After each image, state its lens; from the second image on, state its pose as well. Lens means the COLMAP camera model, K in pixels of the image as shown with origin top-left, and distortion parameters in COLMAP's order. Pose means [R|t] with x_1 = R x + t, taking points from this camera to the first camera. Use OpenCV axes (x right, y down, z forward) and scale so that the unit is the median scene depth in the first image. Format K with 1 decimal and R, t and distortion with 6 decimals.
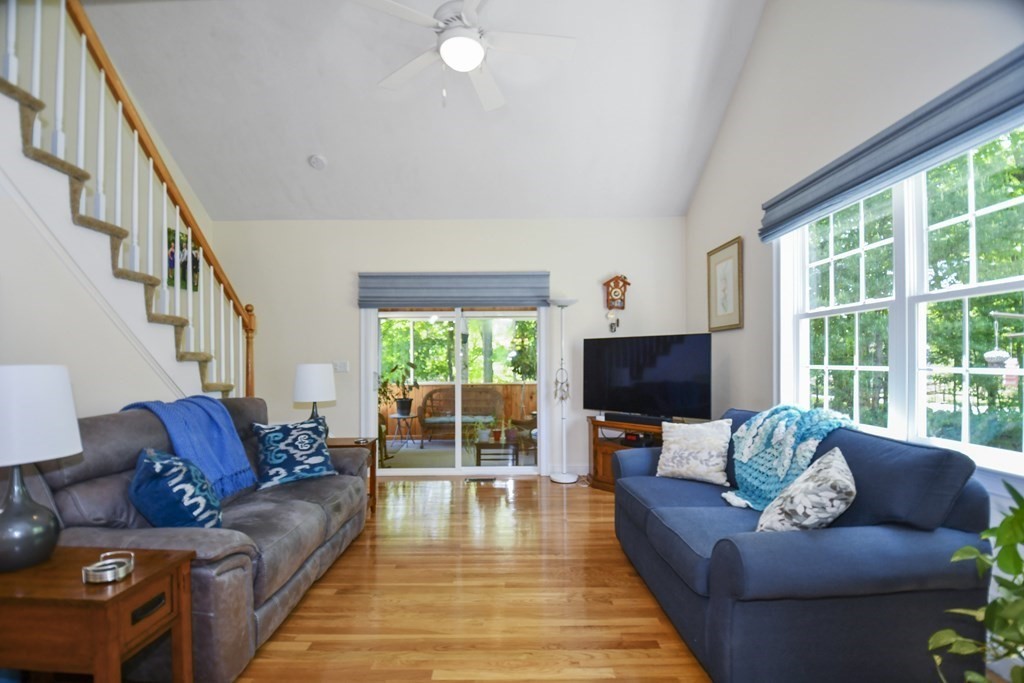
lens RADIAL K [[437.0, 0, 510.7], [0, 437.0, 368.3], [0, 0, 1]] dist [-0.000168, -0.035442]
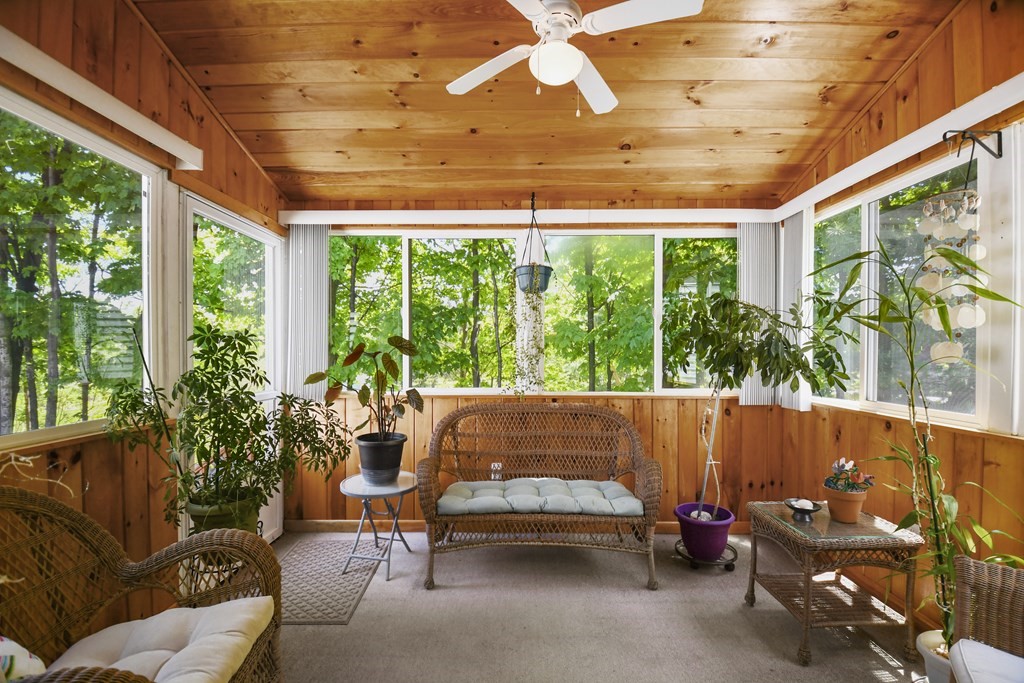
lens RADIAL K [[455.7, 0, 513.0], [0, 455.7, 363.7], [0, 0, 1]] dist [0.000183, -0.014900]
pose [[0.999790, 0.010122, -0.017805, -0.272301], [-0.009915, 0.999882, 0.011693, 0.005642], [0.017921, -0.011514, 0.999773, 1.319118]]
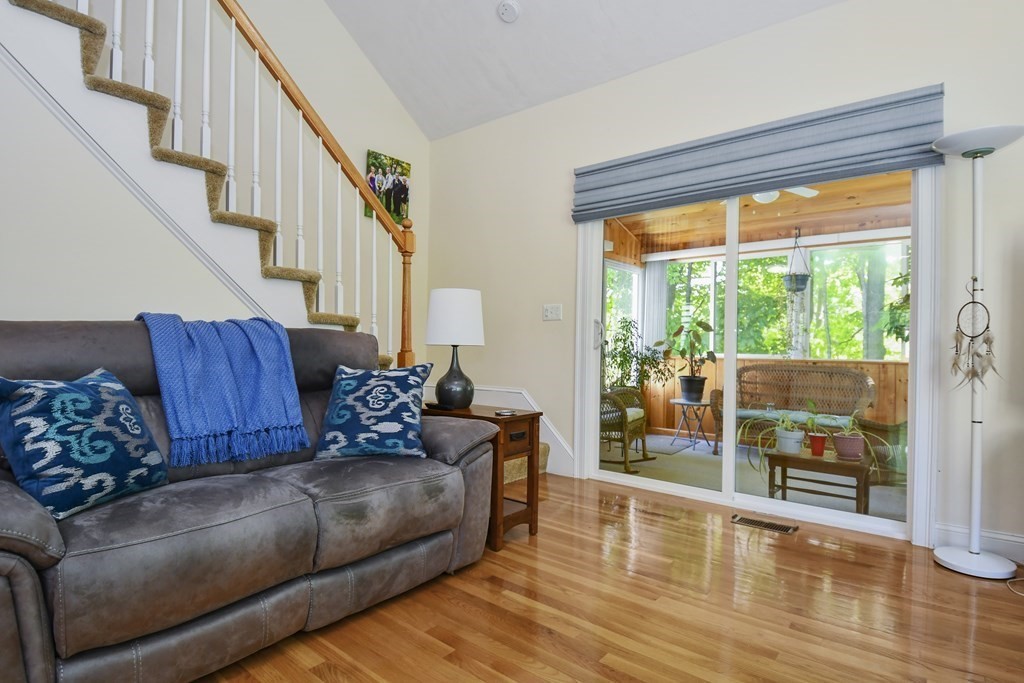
lens RADIAL K [[528.5, 0, 507.9], [0, 528.5, 350.3], [0, 0, 1]] dist [0.020143, -0.029748]
pose [[0.765670, 0.023461, -0.642805, 0.128010], [-0.027777, 0.999608, 0.003396, 0.072445], [0.642633, 0.015255, 0.766022, 0.412930]]
